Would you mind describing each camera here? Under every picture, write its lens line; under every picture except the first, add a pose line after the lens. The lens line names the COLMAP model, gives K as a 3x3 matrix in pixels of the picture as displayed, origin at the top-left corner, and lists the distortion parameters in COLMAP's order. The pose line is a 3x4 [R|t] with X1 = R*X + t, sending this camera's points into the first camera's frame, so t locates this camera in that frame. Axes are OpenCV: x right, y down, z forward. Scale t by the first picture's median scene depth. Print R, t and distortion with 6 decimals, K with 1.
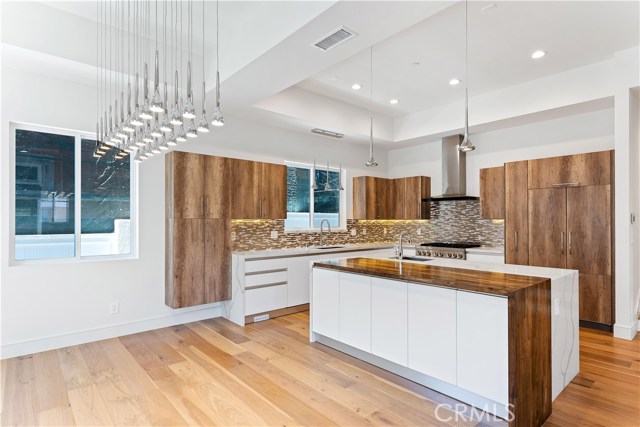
lens RADIAL K [[338.4, 0, 317.7], [0, 338.4, 218.0], [0, 0, 1]] dist [-0.011527, 0.000657]
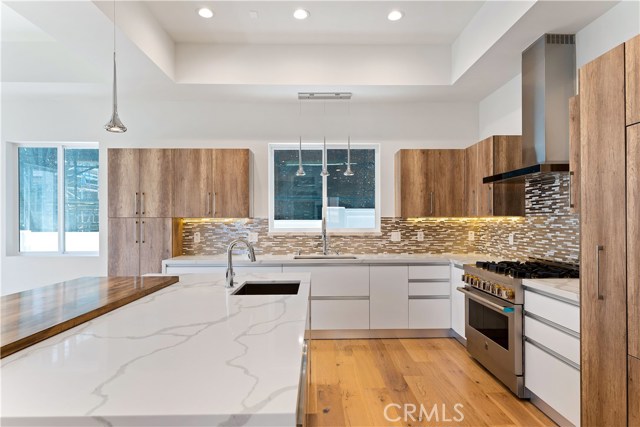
lens RADIAL K [[355.9, 0, 322.7], [0, 355.9, 218.7], [0, 0, 1]] dist [0.007971, -0.000031]
pose [[0.772656, -0.005329, -0.634803, 0.597072], [0.007694, 0.999970, 0.000971, 0.006730], [0.634779, -0.005634, 0.772673, 0.501828]]
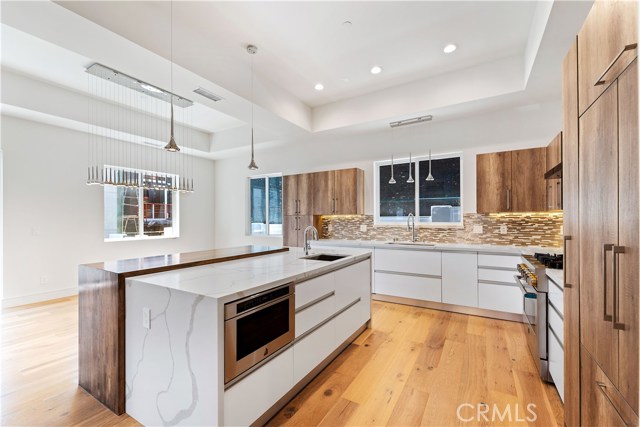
lens RADIAL K [[266.5, 0, 322.6], [0, 266.5, 219.0], [0, 0, 1]] dist [-0.000574, -0.001662]
pose [[0.319860, 0.000394, -0.947465, 0.776306], [0.014071, 0.999888, 0.005167, 0.012999], [0.947360, -0.014984, 0.319818, 0.636107]]
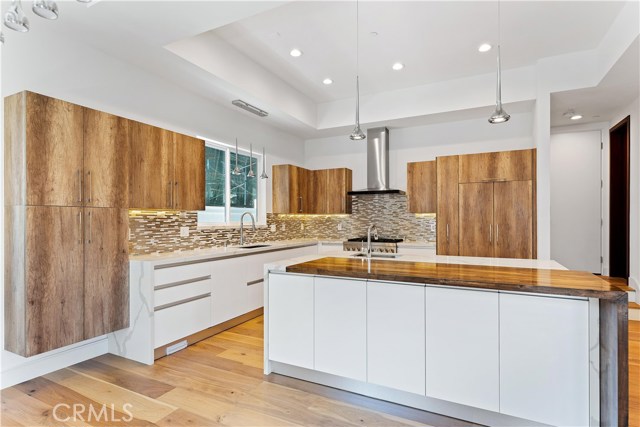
lens RADIAL K [[329.2, 0, 322.3], [0, 329.2, 218.6], [0, 0, 1]] dist [-0.000920, -0.003061]
pose [[0.923761, 0.000498, 0.382969, -0.139627], [-0.002111, 0.999991, 0.003792, 0.018468], [-0.382964, -0.004311, 0.923753, 0.224802]]
